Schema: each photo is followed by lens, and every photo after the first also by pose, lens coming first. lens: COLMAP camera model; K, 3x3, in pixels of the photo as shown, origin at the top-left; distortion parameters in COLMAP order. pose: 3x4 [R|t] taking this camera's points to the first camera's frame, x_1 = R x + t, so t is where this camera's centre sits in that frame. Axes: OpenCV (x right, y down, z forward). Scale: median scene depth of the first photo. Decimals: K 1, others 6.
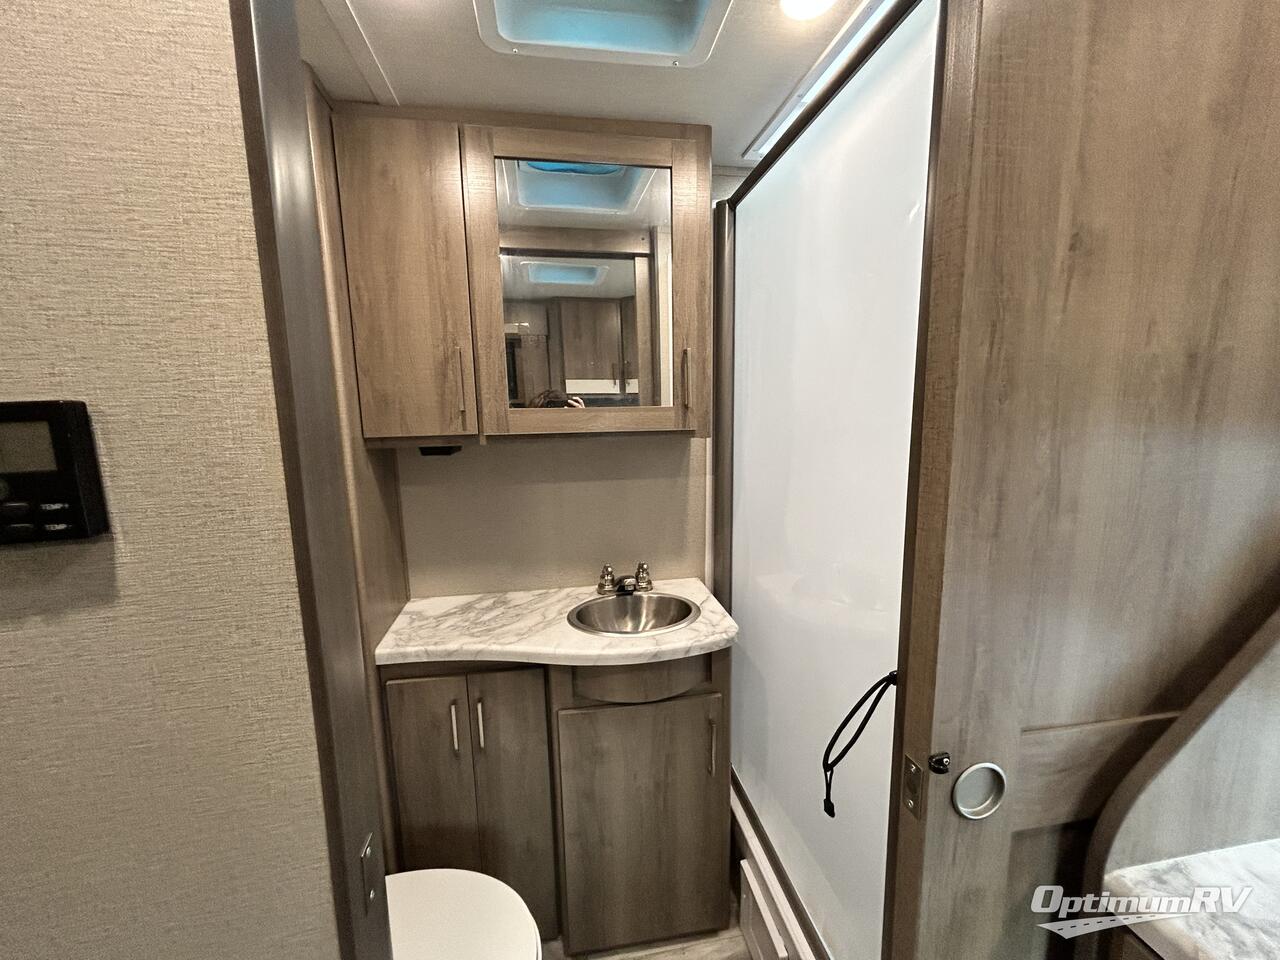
lens RADIAL K [[514.7, 0, 635.7], [0, 514.7, 481.6], [0, 0, 1]] dist [0.000051, -0.001793]
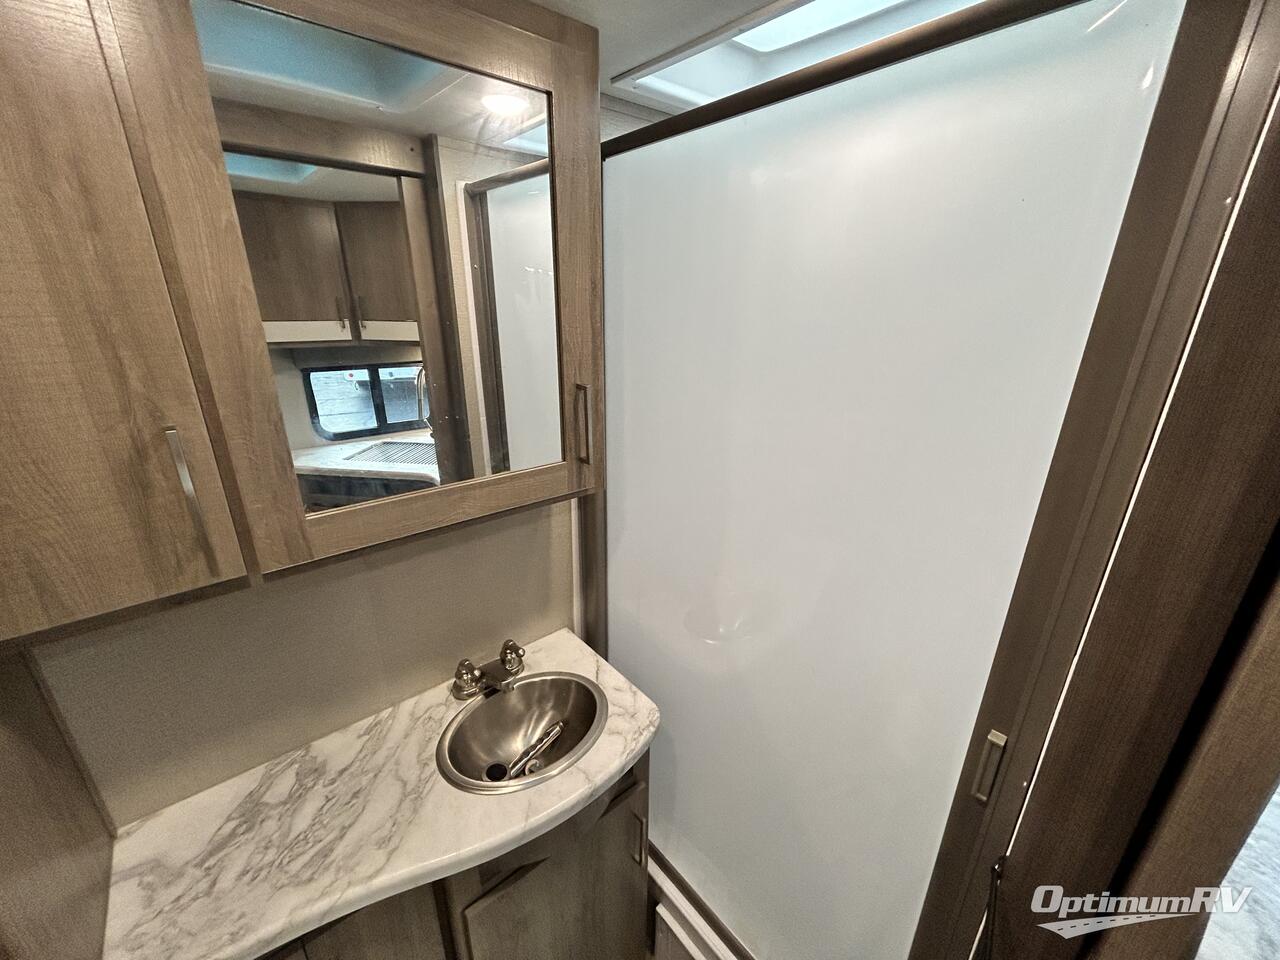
lens RADIAL K [[514.7, 0, 635.7], [0, 514.7, 481.6], [0, 0, 1]] dist [0.000051, -0.001793]
pose [[0.855551, -0.147144, 0.496368, -0.192009], [0.048547, 0.977337, 0.206047, -0.249903], [-0.515438, -0.152187, 0.843305, 0.325365]]
